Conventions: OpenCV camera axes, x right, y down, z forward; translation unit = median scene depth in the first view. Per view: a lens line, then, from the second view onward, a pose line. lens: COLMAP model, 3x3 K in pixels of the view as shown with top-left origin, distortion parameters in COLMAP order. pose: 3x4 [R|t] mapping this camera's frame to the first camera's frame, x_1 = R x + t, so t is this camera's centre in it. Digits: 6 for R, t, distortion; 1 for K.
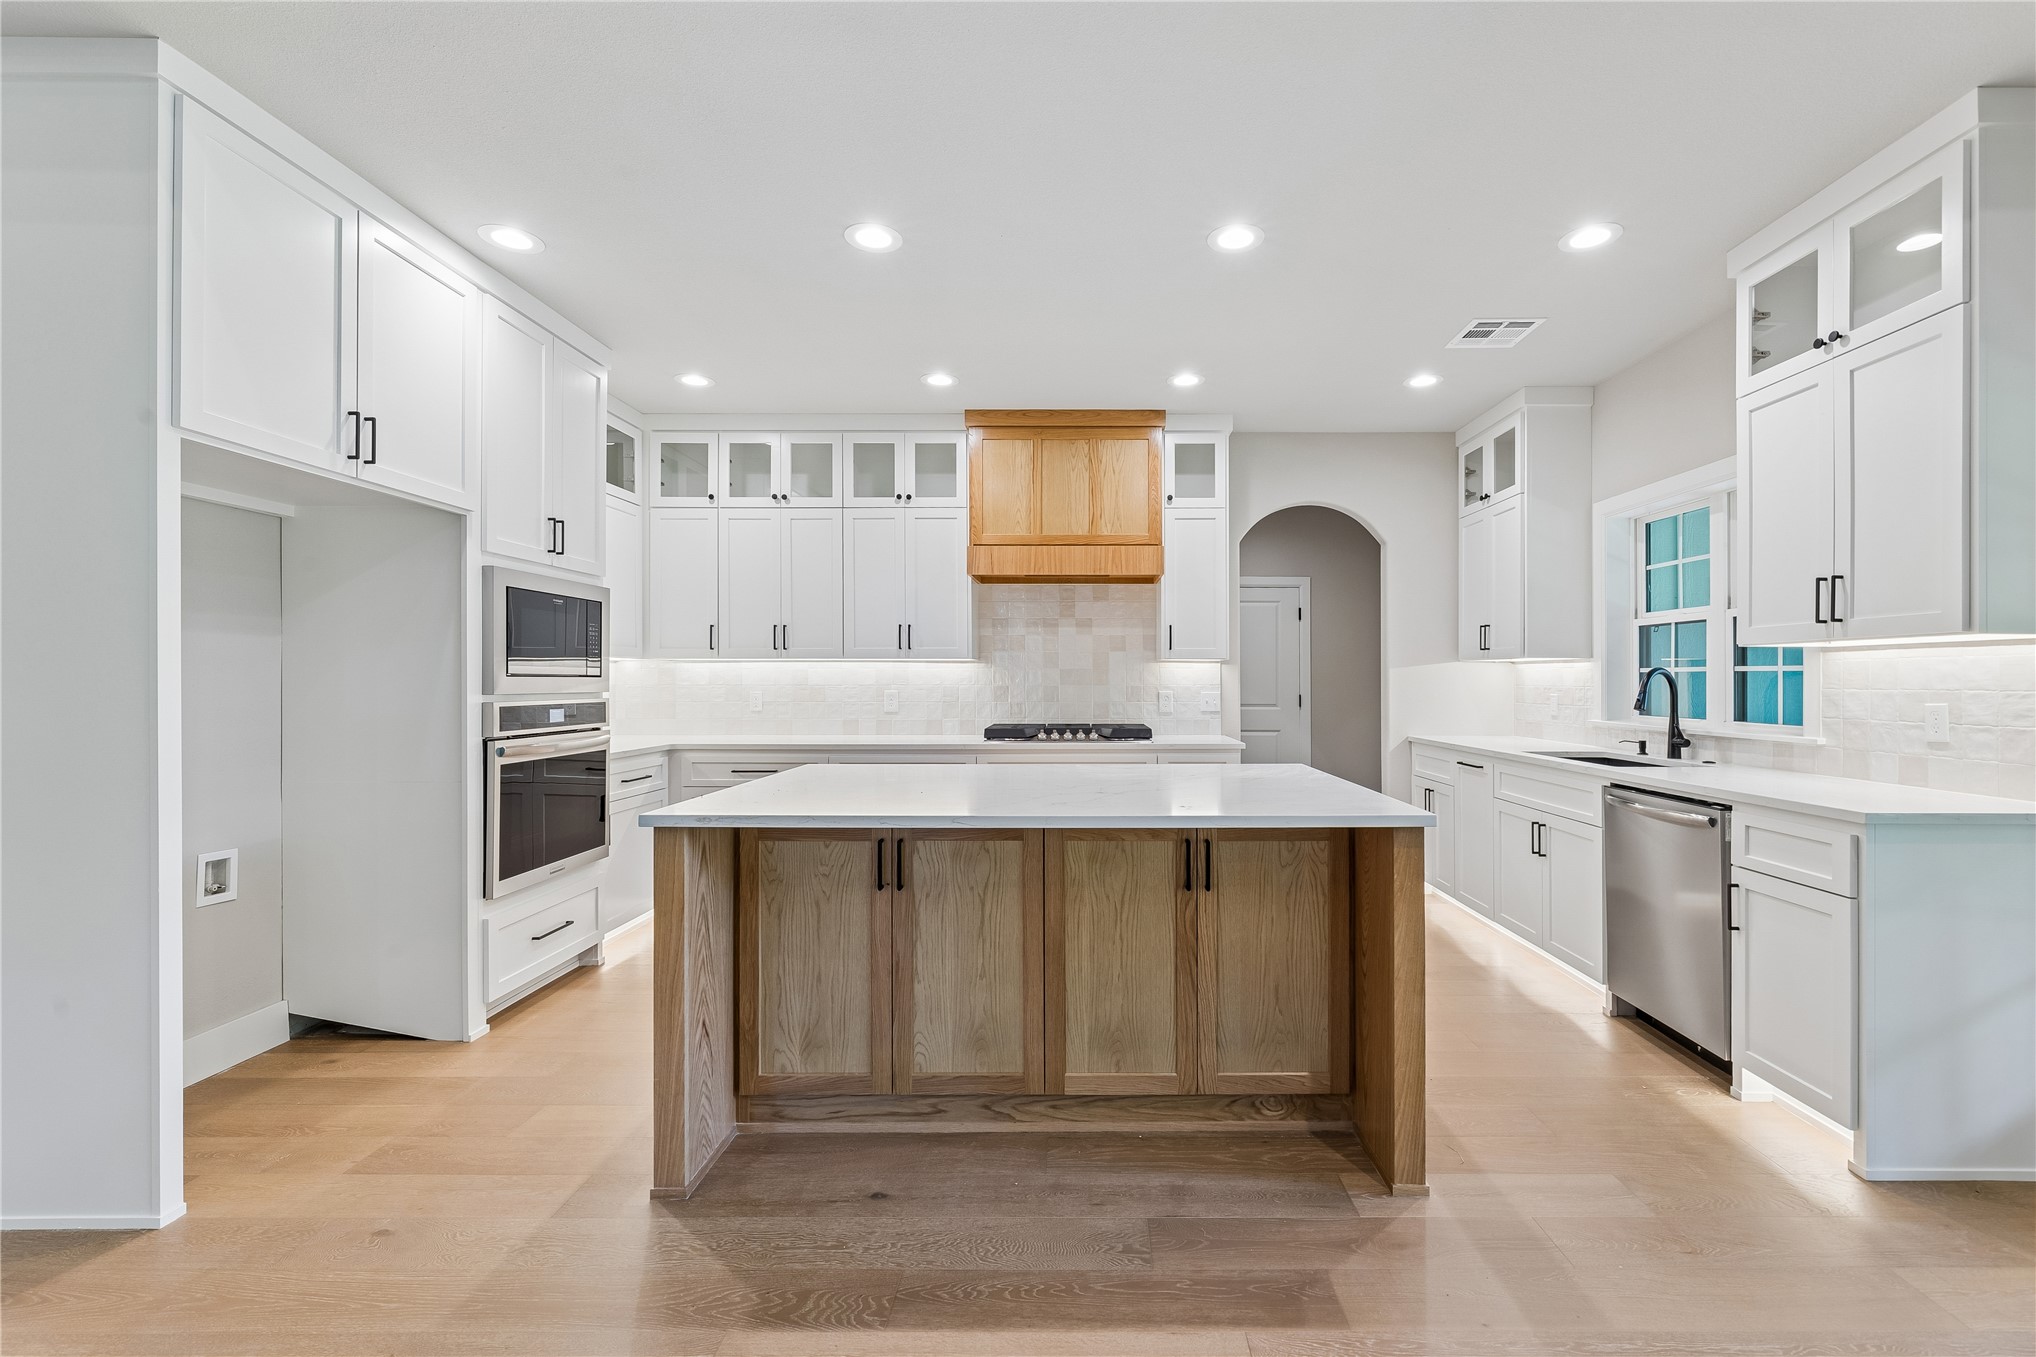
lens RADIAL K [[863.7, 0, 1081.7], [0, 863.7, 672.6], [0, 0, 1]] dist [-0.002384, -0.000438]
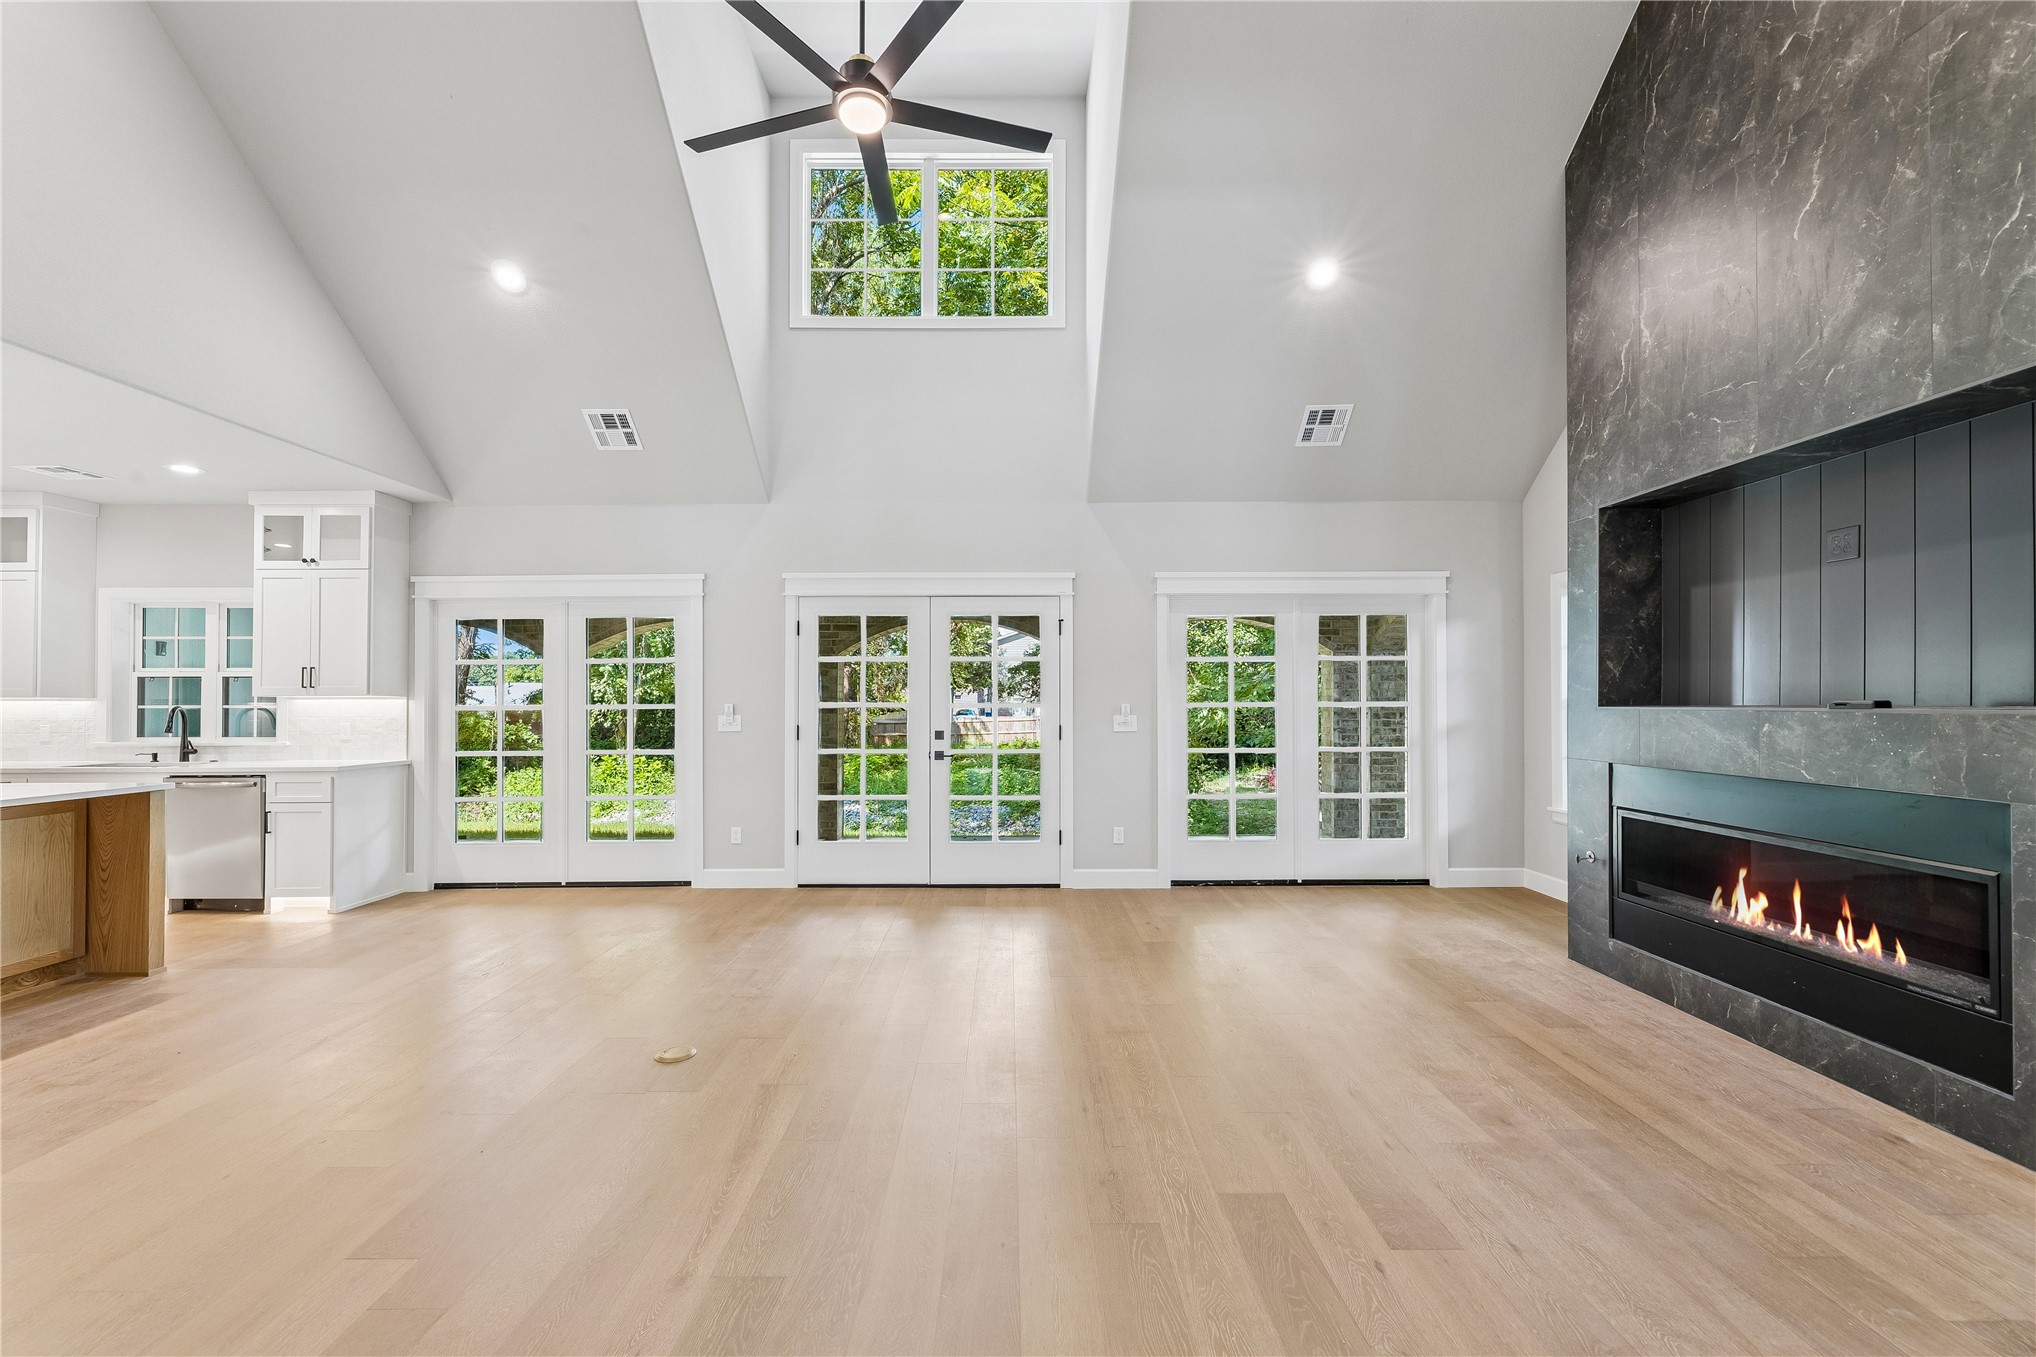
lens RADIAL K [[841.7, 0, 998.1], [0, 841.7, 697.1], [0, 0, 1]] dist [0.003037, 0.000257]
pose [[0.005614, 0.007544, 0.999956, -0.774535], [-0.005884, 0.999954, -0.007511, -0.017094], [-0.999967, -0.005841, 0.005658, -0.472562]]
